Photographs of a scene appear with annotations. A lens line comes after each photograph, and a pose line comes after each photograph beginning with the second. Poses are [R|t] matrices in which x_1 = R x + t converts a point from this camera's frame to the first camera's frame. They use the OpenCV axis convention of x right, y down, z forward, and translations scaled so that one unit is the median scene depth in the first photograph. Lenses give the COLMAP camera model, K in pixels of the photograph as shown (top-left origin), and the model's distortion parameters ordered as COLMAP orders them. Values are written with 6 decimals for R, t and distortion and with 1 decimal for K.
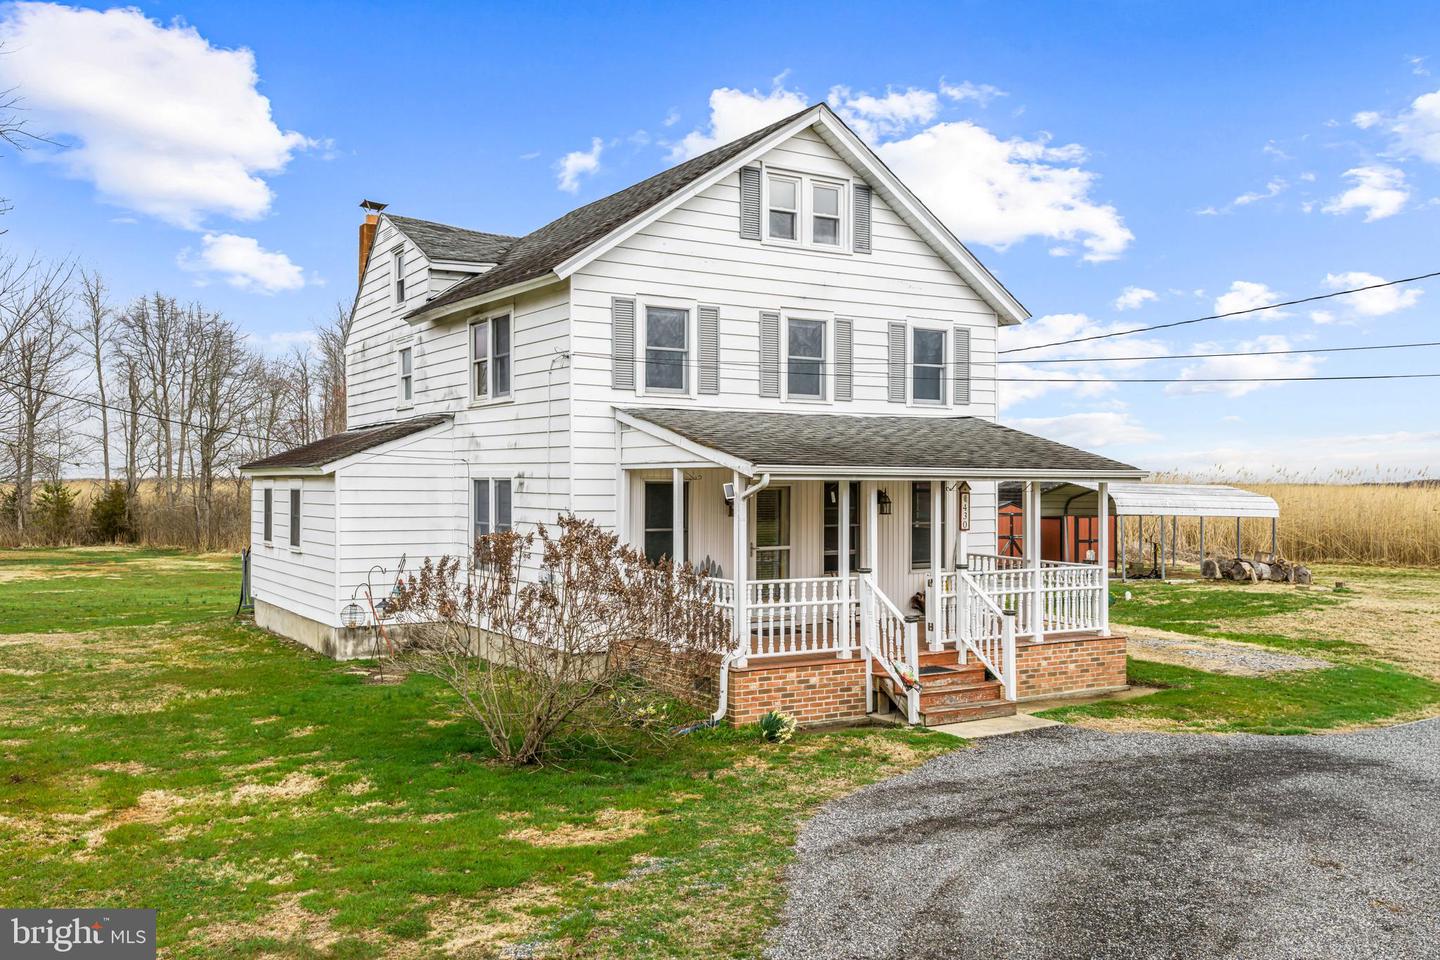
lens RADIAL K [[1205.5, 0, 714.2], [0, 1205.5, 487.6], [0, 0, 1]] dist [0.019648, -0.033382]
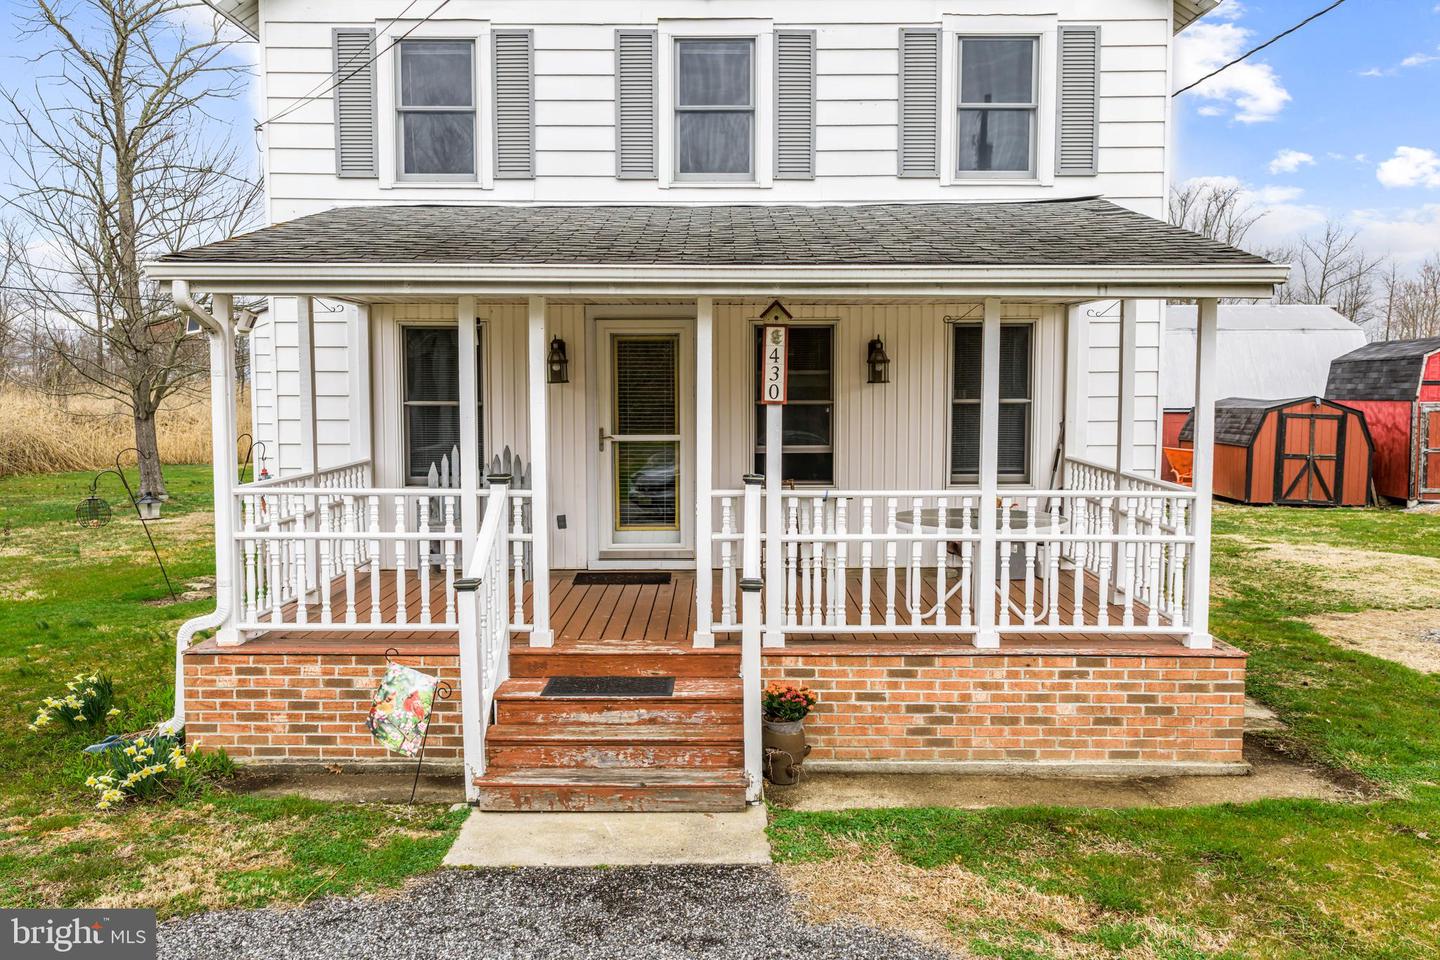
lens RADIAL K [[1205.5, 0, 717.5], [0, 1205.5, 477.5], [0, 0, 1]] dist [0.019648, -0.033382]
pose [[0.853709, 0.038403, -0.519333, 0.419696], [0.000880, 0.997169, 0.075184, 0.027072], [0.520750, -0.064642, 0.851258, 0.553330]]
